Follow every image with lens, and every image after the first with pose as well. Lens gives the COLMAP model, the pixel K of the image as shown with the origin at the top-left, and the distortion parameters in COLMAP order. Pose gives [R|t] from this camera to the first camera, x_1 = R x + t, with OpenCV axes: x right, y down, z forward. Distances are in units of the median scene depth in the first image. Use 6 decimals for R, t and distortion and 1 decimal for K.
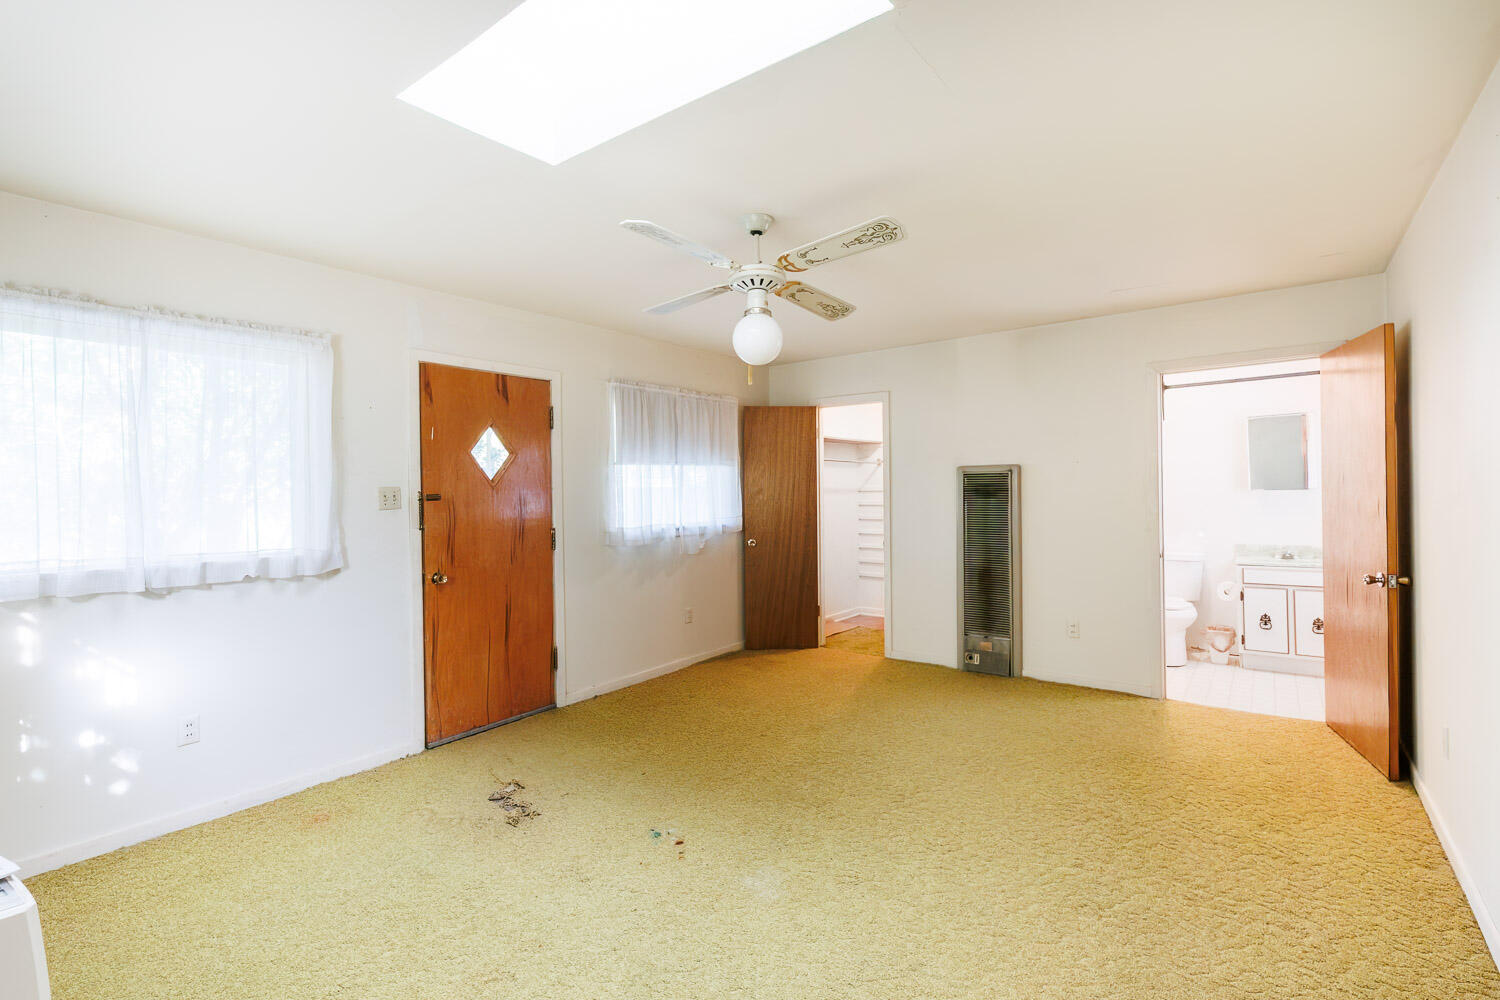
lens RADIAL K [[677.1, 0, 751.6], [0, 677.1, 495.4], [0, 0, 1]] dist [0.000182, 0.000117]
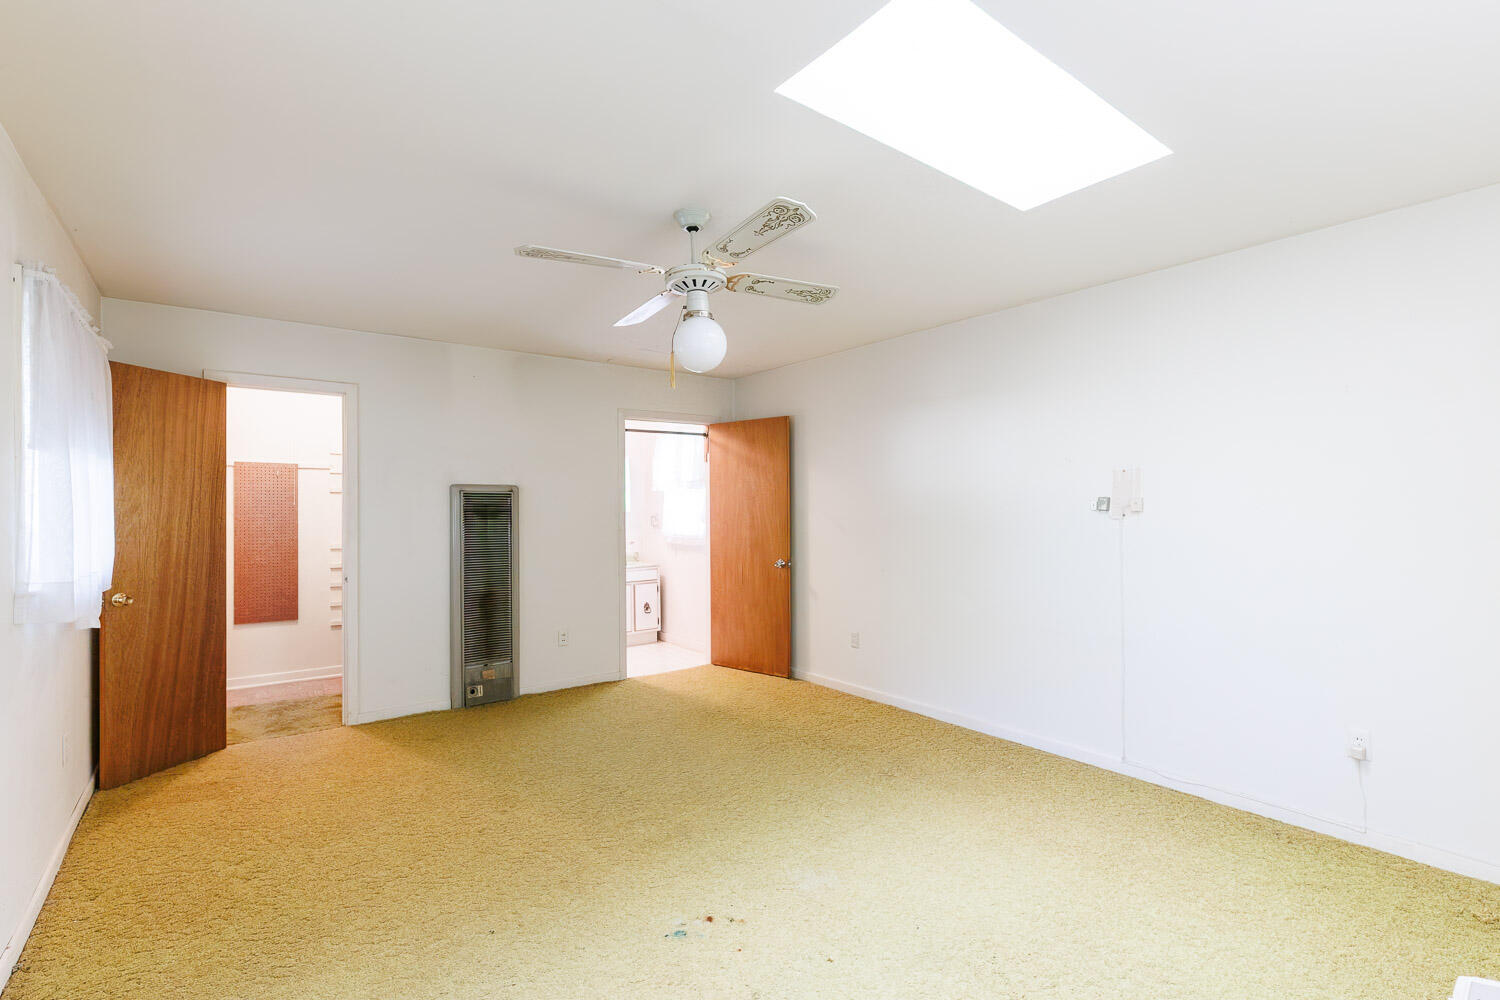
lens RADIAL K [[699.8, 0, 745.7], [0, 699.8, 504.6], [0, 0, 1]] dist [0.008133, 0.000582]
pose [[0.266688, 0.018863, 0.963598, -0.511708], [0.007492, 0.999738, -0.021644, 0.007799], [-0.963754, 0.012991, 0.266476, 0.385894]]
